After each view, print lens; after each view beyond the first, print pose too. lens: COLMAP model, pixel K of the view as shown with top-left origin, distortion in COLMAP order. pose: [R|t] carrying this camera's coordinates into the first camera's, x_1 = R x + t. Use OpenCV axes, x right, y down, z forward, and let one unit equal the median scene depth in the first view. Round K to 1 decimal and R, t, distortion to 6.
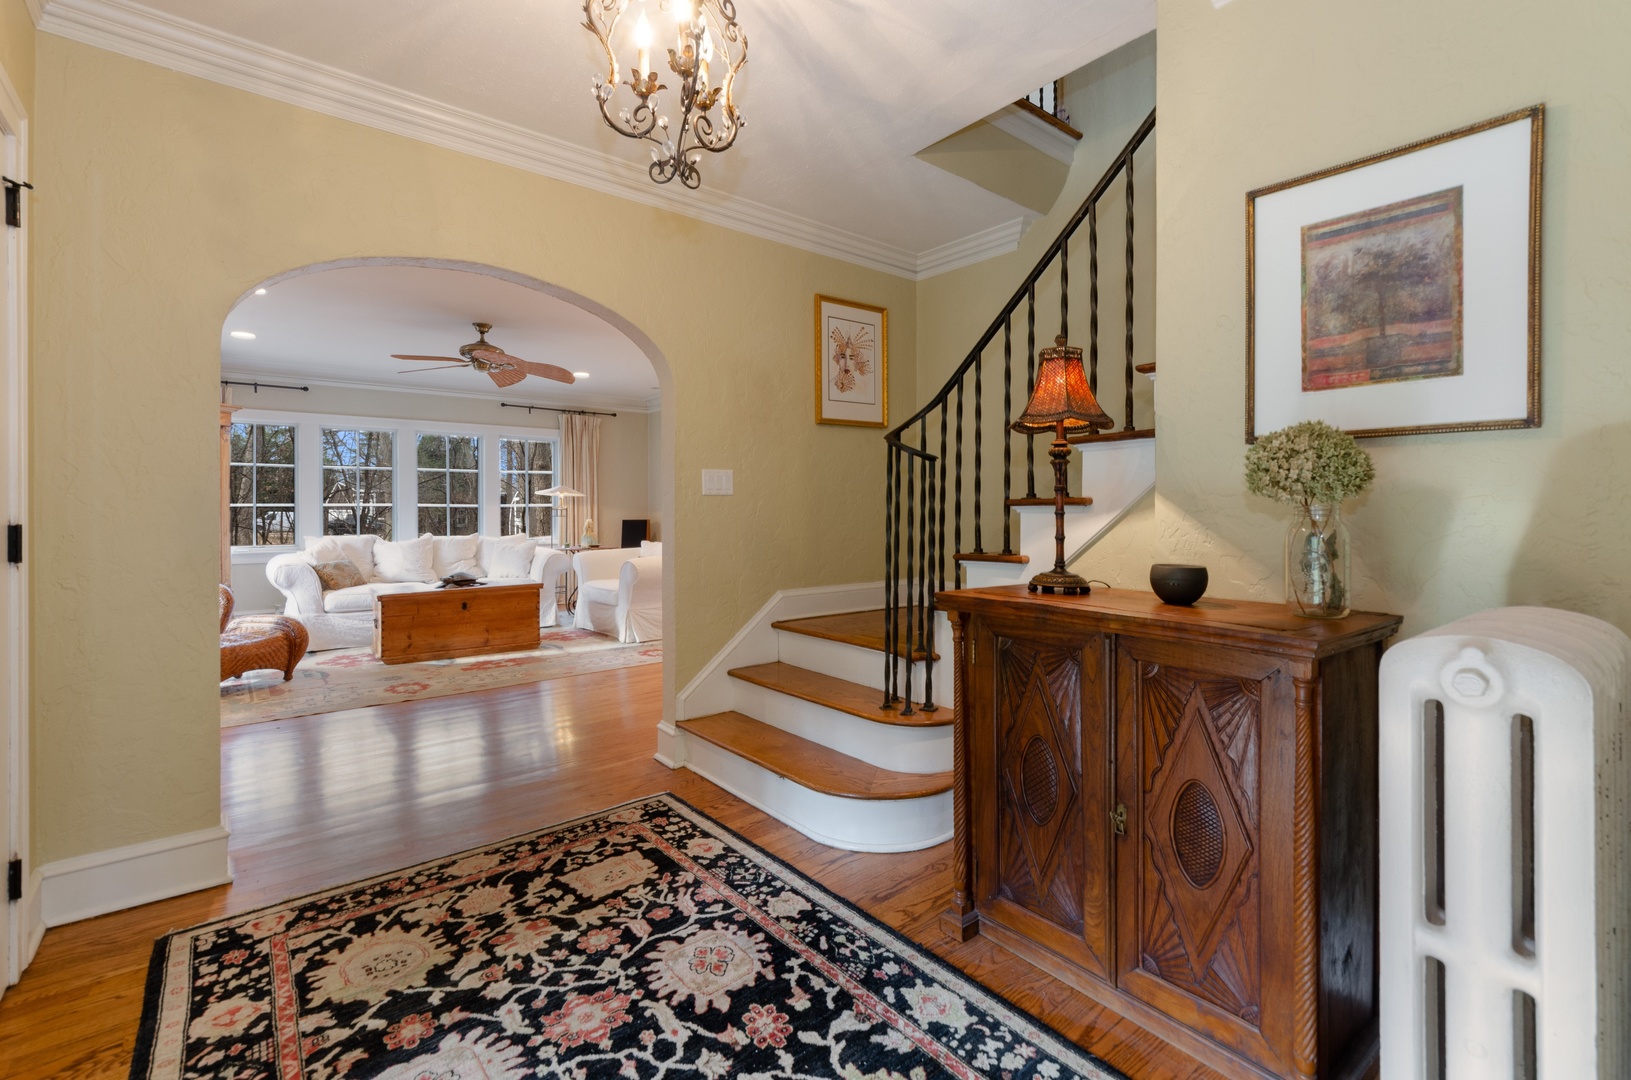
lens RADIAL K [[731.7, 0, 818.5], [0, 731.7, 504.8], [0, 0, 1]] dist [0.000555, 0.000867]
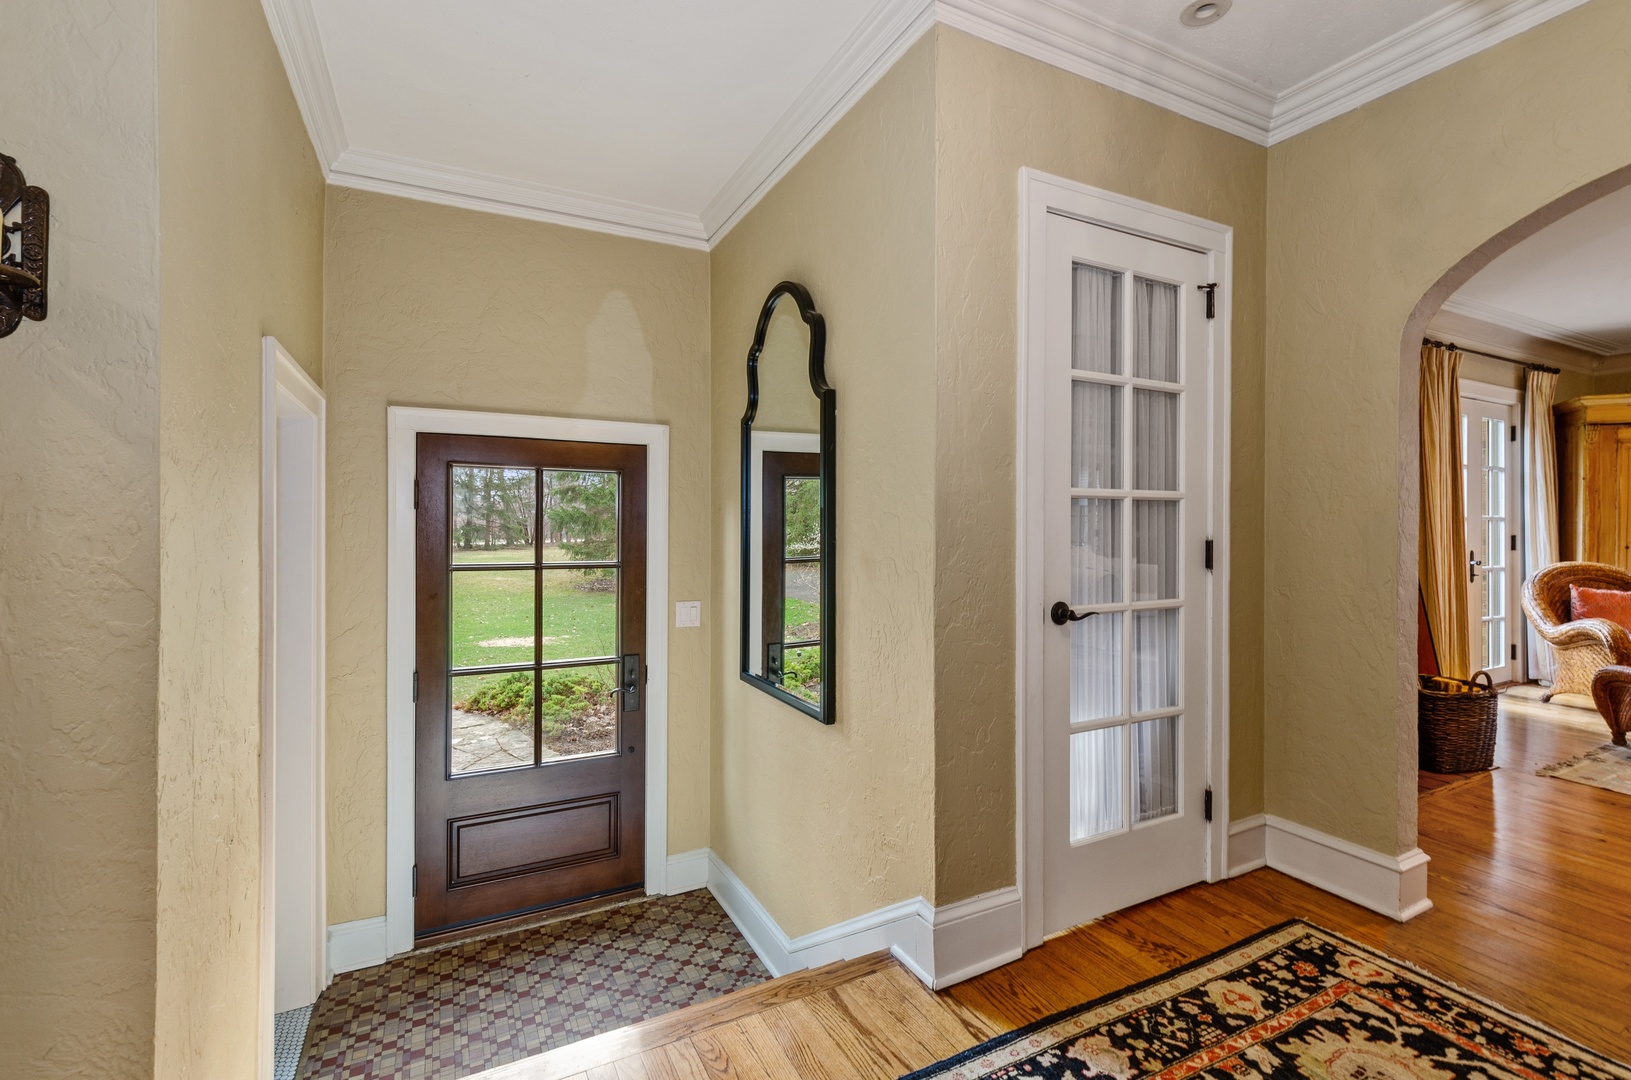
lens RADIAL K [[731.7, 0, 820.1], [0, 731.7, 528.4], [0, 0, 1]] dist [0.000555, 0.000867]
pose [[-0.212218, 0.003532, -0.977216, 0.333353], [0.002415, 0.999992, 0.003090, 0.002492], [0.977219, -0.001704, -0.212225, 0.558201]]
